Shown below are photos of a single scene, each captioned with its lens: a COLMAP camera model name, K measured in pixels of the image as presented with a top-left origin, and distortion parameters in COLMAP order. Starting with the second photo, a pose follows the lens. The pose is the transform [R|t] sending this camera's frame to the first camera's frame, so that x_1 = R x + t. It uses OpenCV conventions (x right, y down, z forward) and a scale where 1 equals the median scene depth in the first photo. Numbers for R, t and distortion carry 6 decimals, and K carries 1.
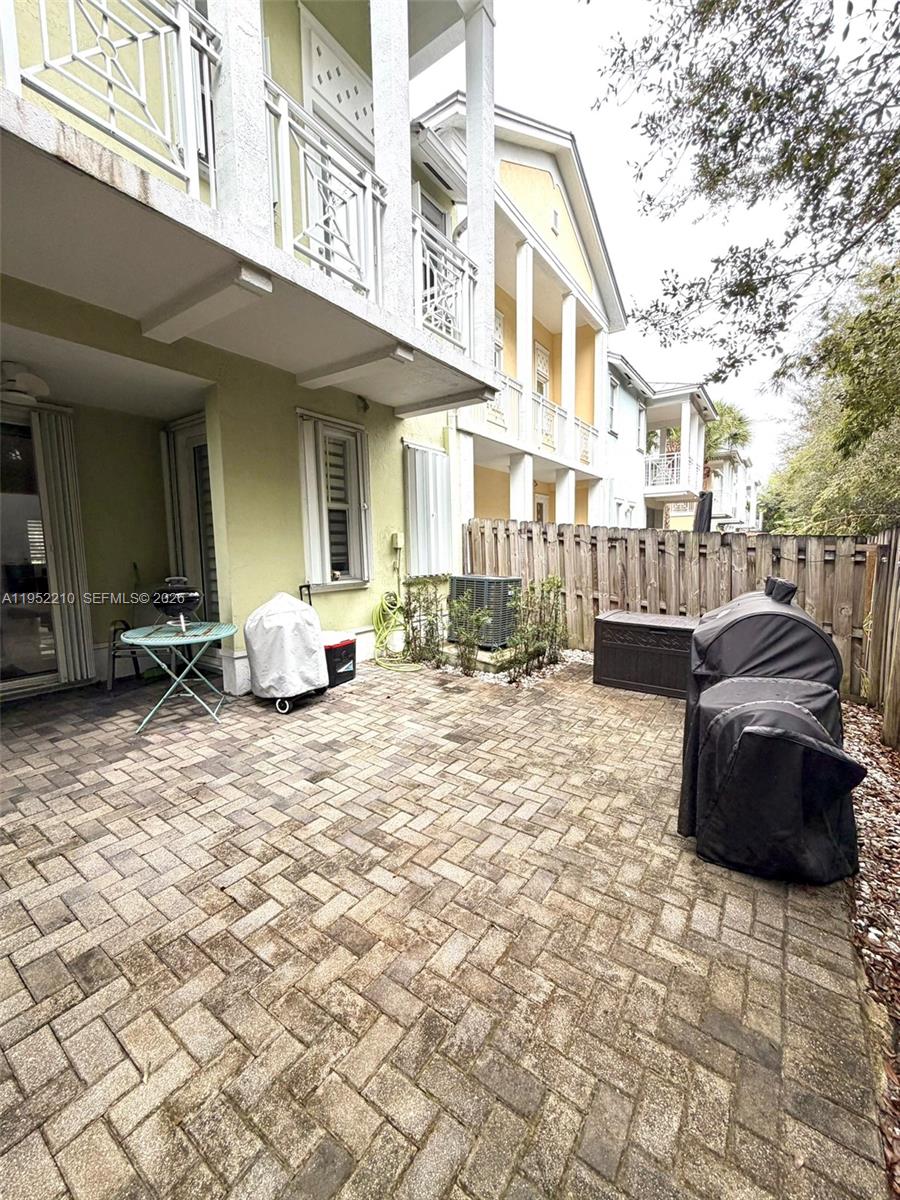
lens RADIAL K [[481.9, 0, 445.8], [0, 481.9, 593.9], [0, 0, 1]] dist [0.002050, -0.000236]
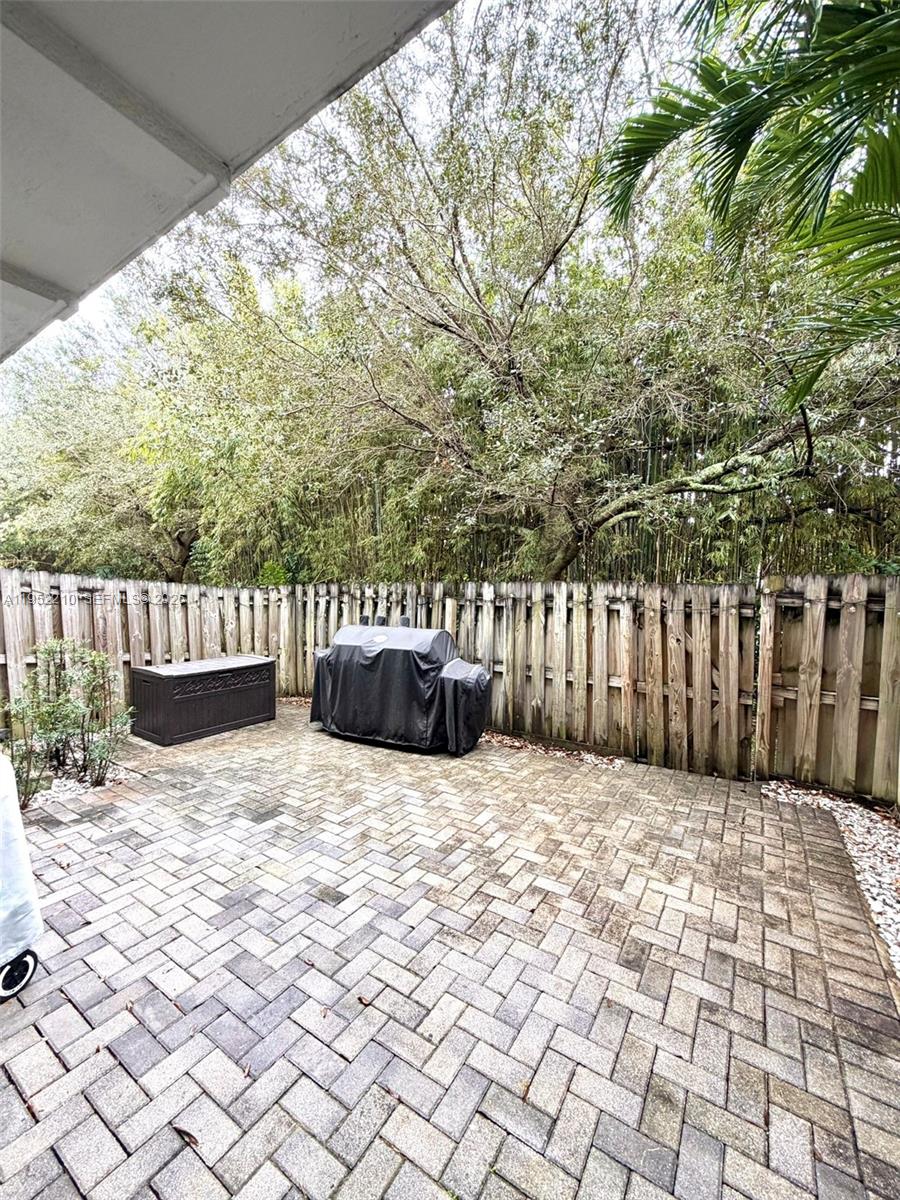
lens RADIAL K [[481.9, 0, 449.3], [0, 481.9, 601.1], [0, 0, 1]] dist [0.002050, -0.000236]
pose [[-0.044834, -0.027374, 0.998619, -0.894270], [0.097998, 0.994683, 0.031666, -0.096206], [-0.994176, 0.099283, -0.041913, 0.668359]]
